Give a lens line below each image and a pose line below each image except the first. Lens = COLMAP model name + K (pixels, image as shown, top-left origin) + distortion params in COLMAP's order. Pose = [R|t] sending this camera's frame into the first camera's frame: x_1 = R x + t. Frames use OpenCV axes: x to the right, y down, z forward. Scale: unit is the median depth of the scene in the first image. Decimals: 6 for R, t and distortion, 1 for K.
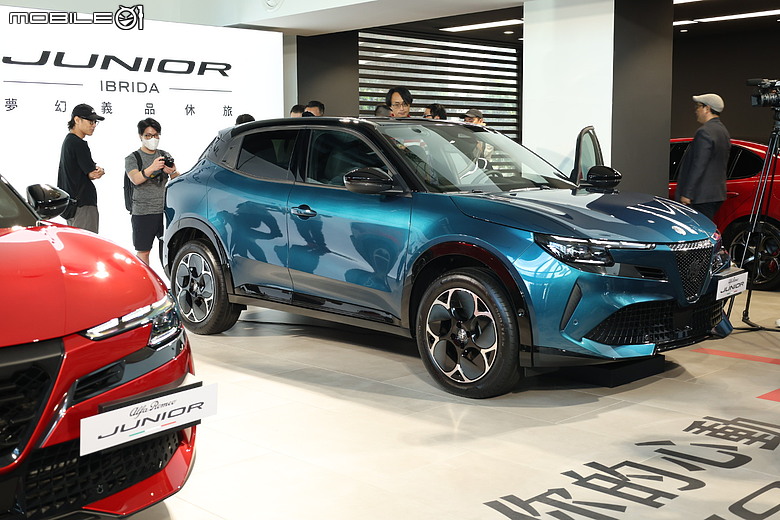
lens RADIAL K [[969.2, 0, 390.0], [0, 969.2, 260.0], [0, 0, 1]] dist [0.012168, -0.002860]
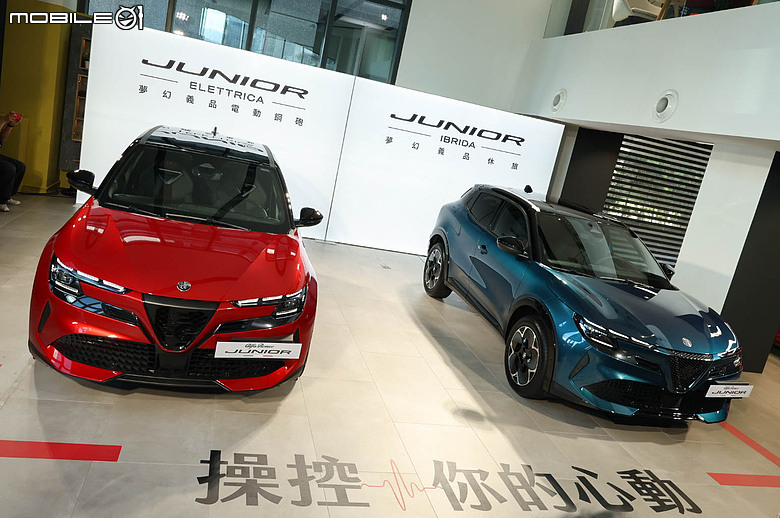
lens RADIAL K [[598.9, 0, 388.9], [0, 598.9, 249.4], [0, 0, 1]] dist [-0.001169, 0.001406]
pose [[0.849731, 0.286841, -0.442358, 0.279667], [-0.265777, 0.957685, 0.110463, -0.146435], [0.455324, 0.023705, 0.890010, 0.002543]]
